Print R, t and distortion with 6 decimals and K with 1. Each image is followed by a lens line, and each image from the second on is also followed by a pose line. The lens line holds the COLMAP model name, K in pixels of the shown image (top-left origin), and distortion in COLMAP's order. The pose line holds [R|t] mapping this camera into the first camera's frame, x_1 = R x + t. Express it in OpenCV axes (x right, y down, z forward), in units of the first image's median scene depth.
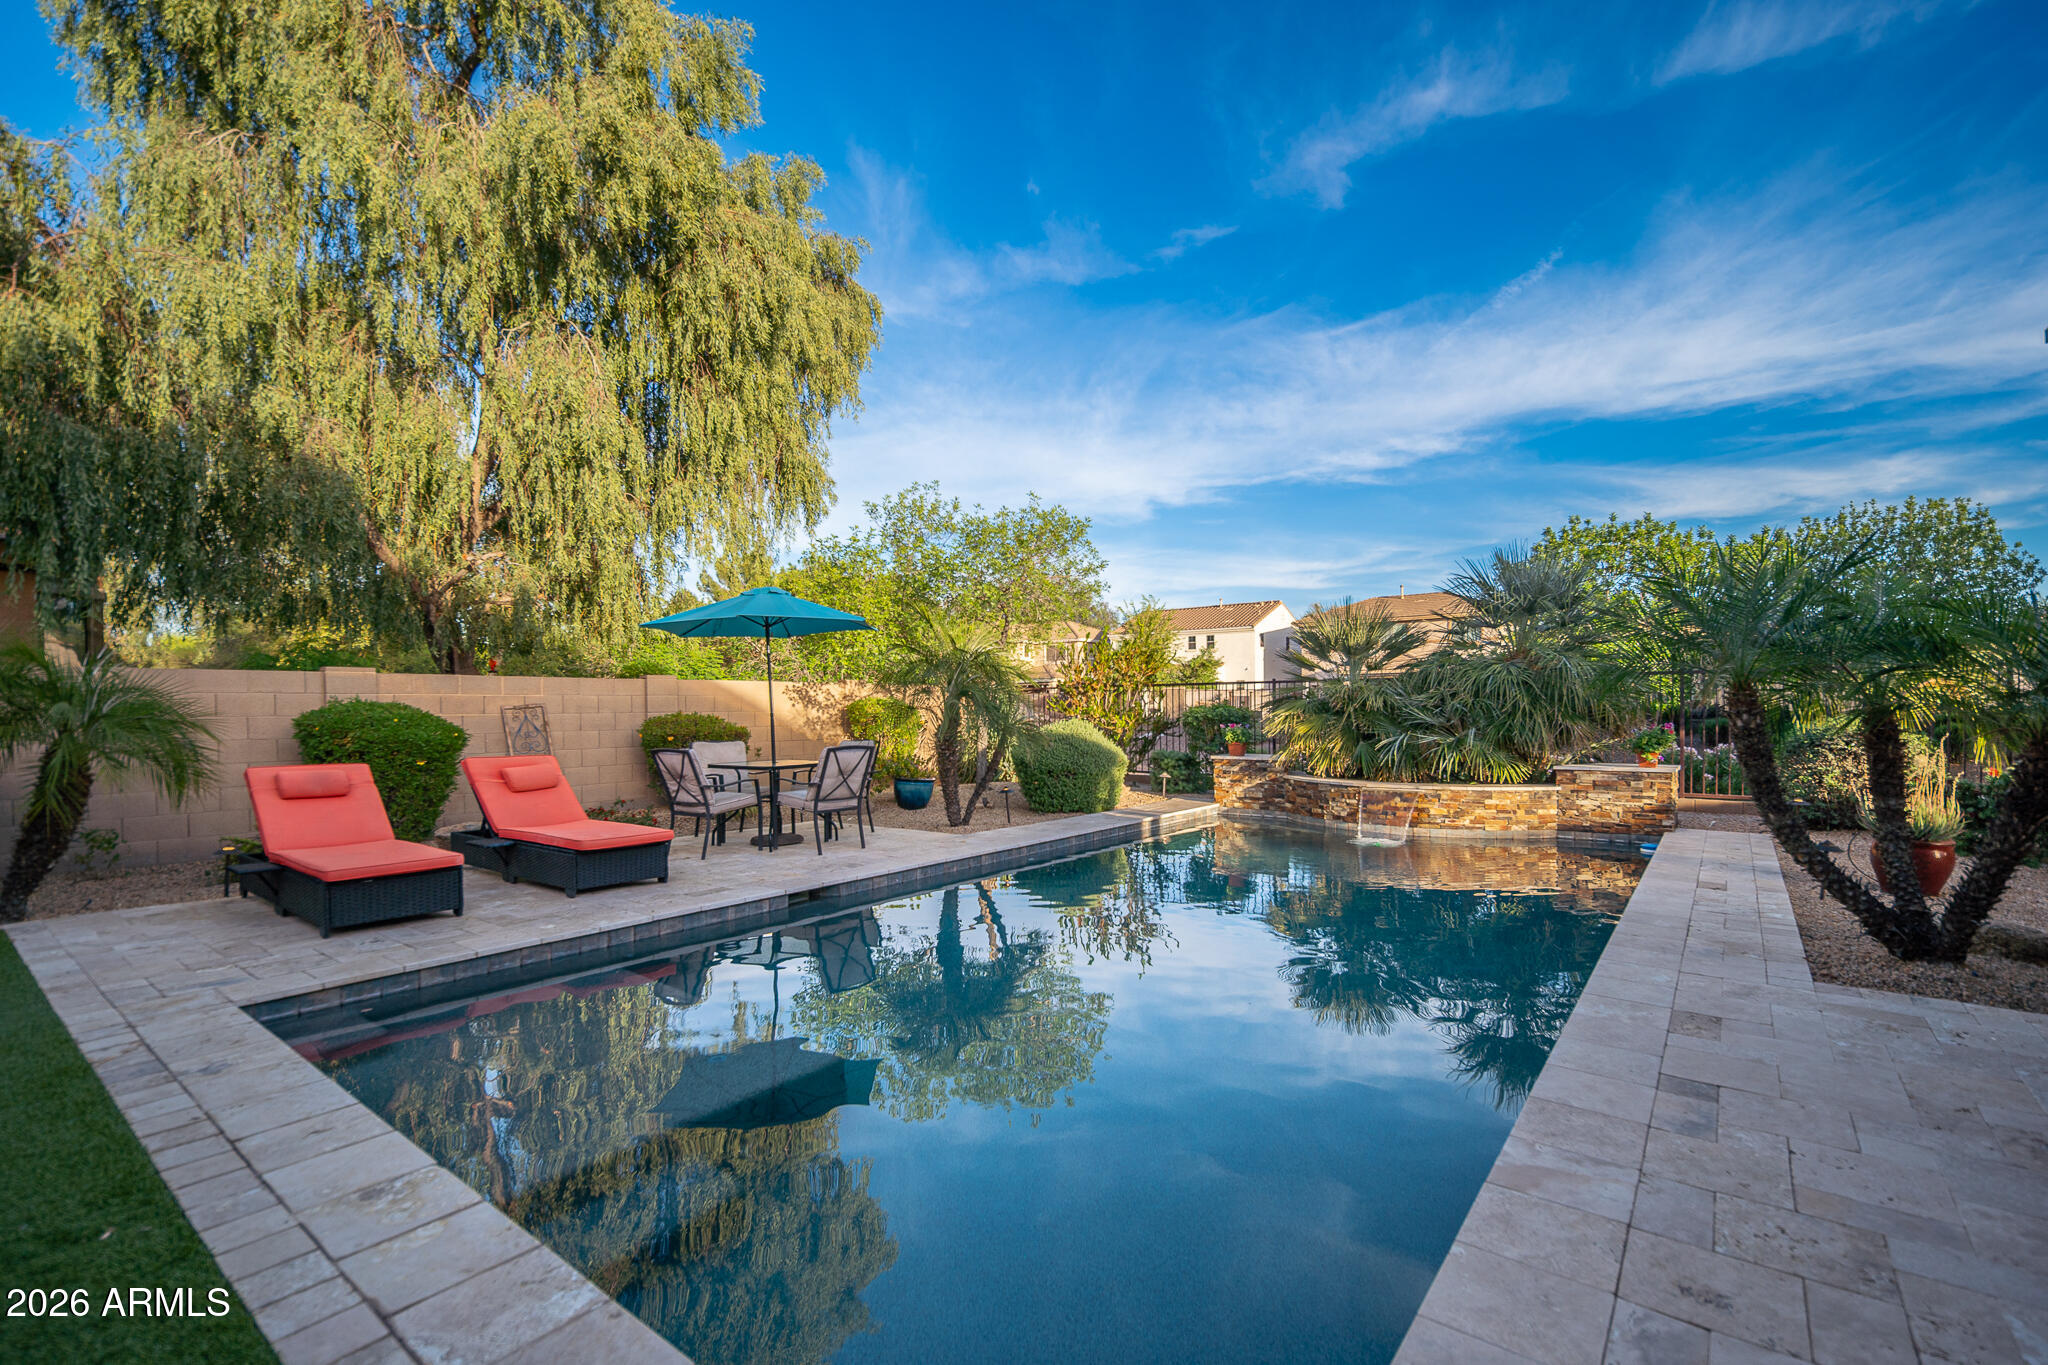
lens RADIAL K [[908.3, 0, 1030.0], [0, 908.3, 687.7], [0, 0, 1]] dist [0.008231, -0.003863]
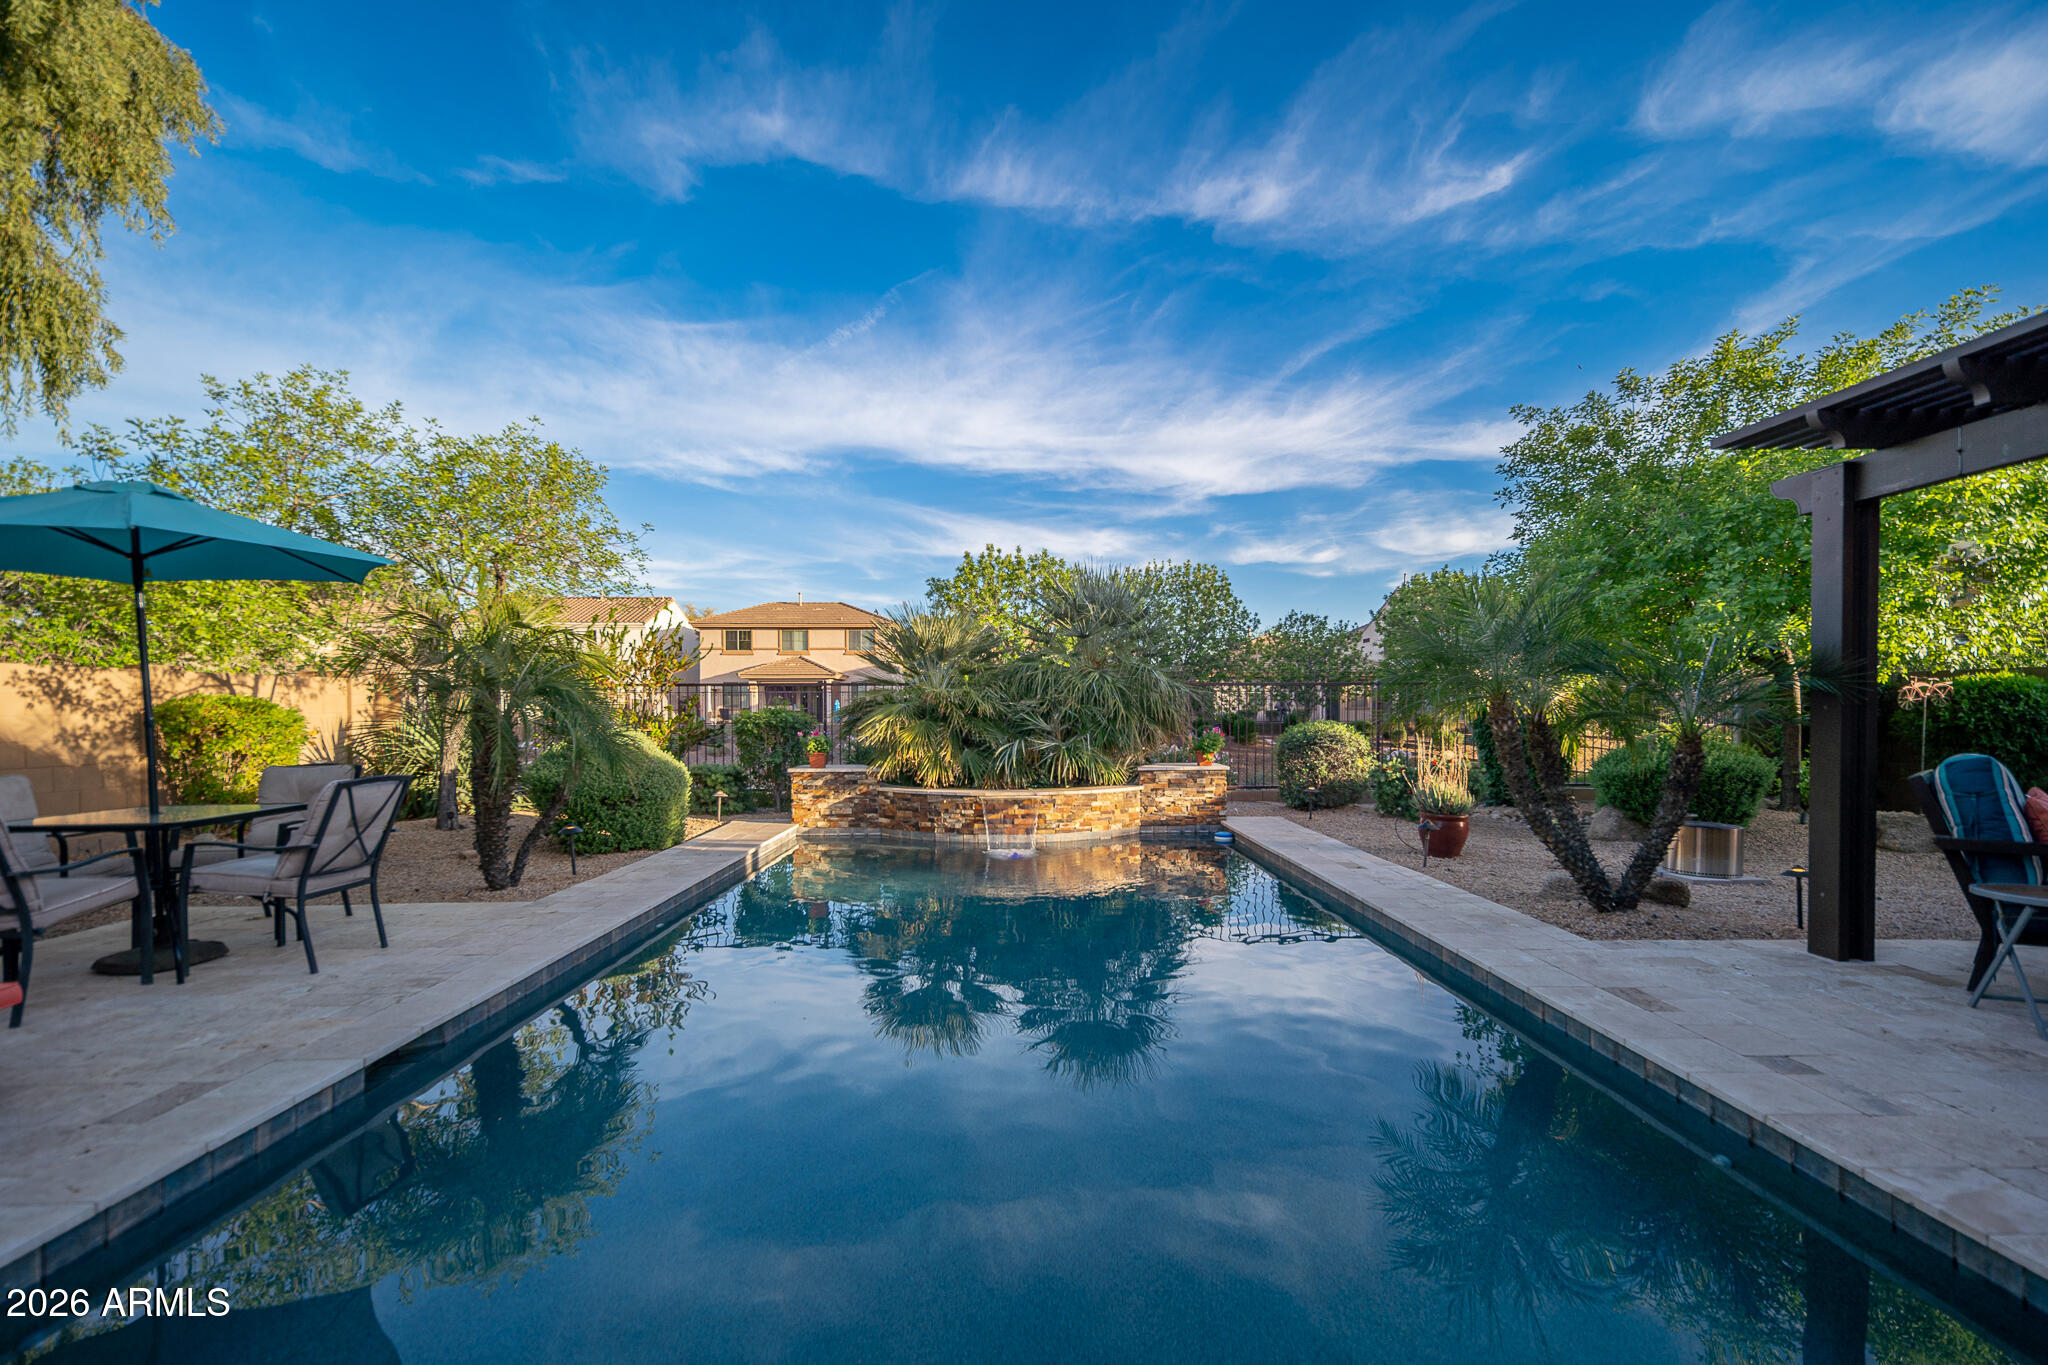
lens RADIAL K [[908.3, 0, 1027.2], [0, 908.3, 713.8], [0, 0, 1]] dist [0.008231, -0.003863]
pose [[0.765370, 0.002925, 0.643583, -0.158913], [-0.018192, 0.999688, 0.017092, 0.003485], [-0.643333, -0.024790, 0.765185, 0.174903]]
